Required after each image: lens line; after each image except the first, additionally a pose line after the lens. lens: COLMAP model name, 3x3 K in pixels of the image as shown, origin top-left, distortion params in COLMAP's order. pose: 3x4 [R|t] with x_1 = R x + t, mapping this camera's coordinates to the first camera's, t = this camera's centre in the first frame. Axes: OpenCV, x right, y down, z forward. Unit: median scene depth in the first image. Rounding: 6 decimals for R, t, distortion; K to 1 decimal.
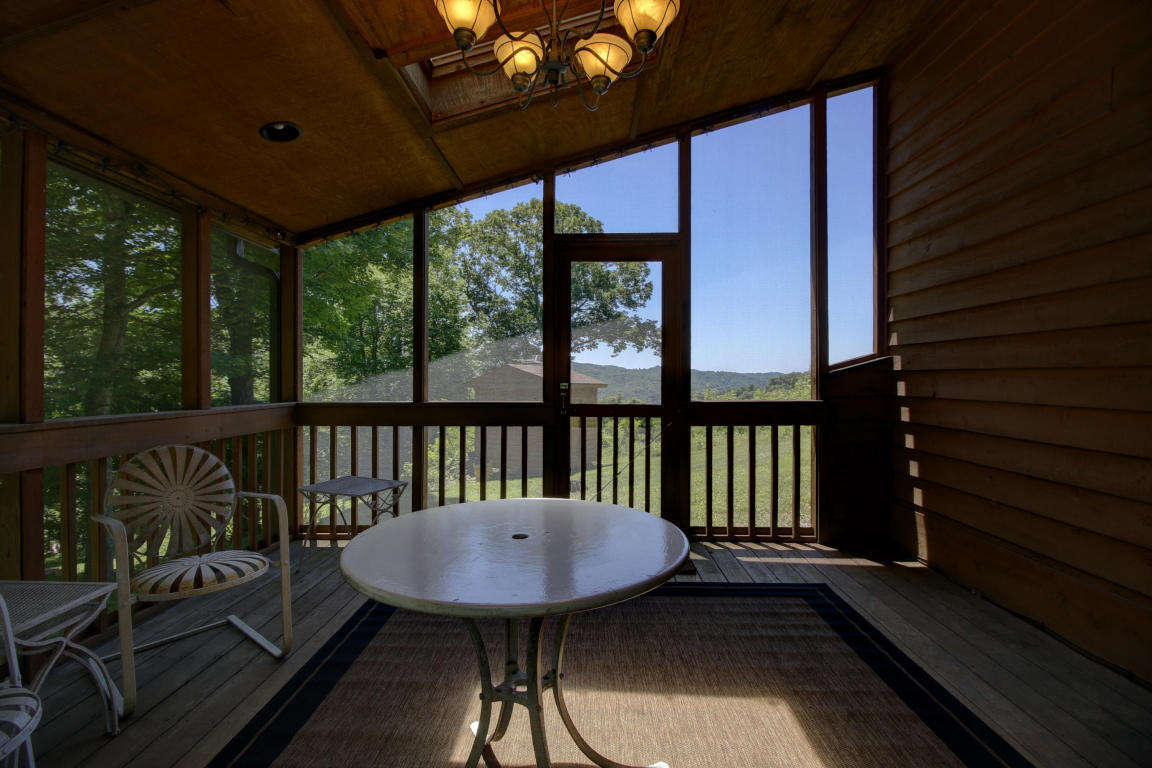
lens RADIAL K [[523.5, 0, 576.1], [0, 523.5, 377.3], [0, 0, 1]] dist [-0.002213, -0.011224]
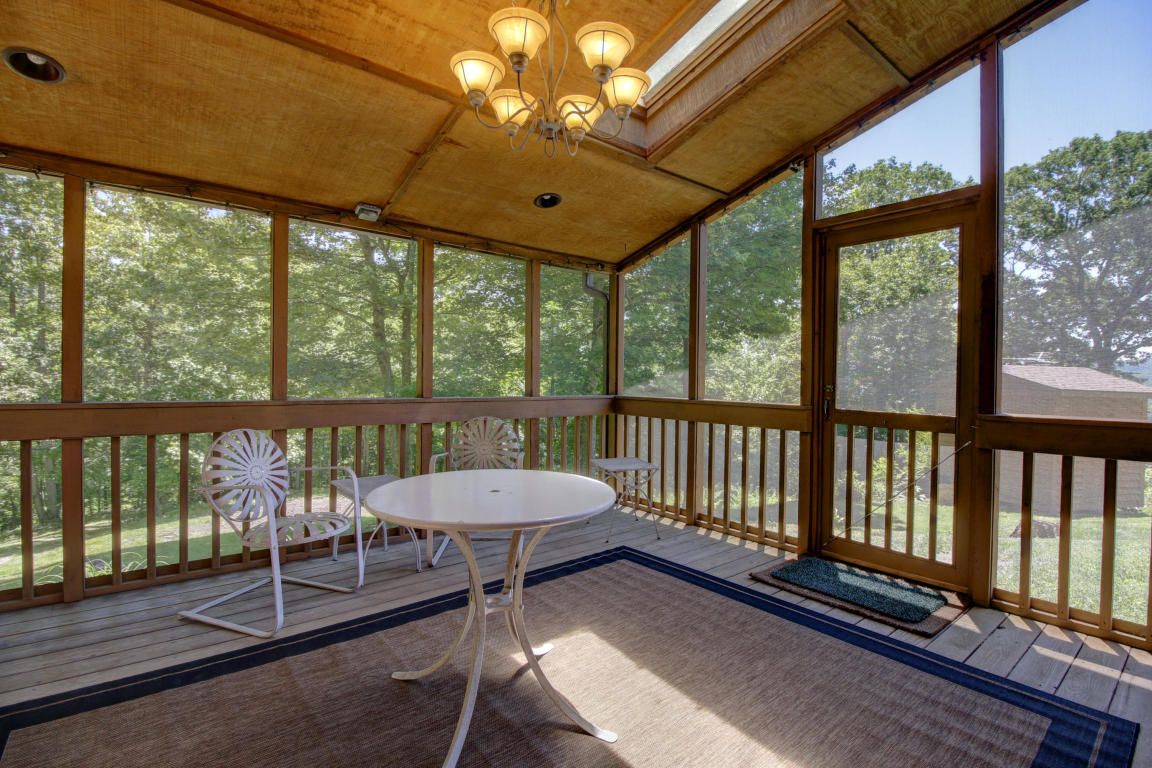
lens RADIAL K [[523.5, 0, 576.1], [0, 523.5, 377.3], [0, 0, 1]] dist [-0.002213, -0.011224]
pose [[0.655514, 0.012889, -0.755073, 0.383474], [-0.014320, 0.999887, 0.004636, -0.001496], [0.755047, 0.007773, 0.655624, 0.092845]]
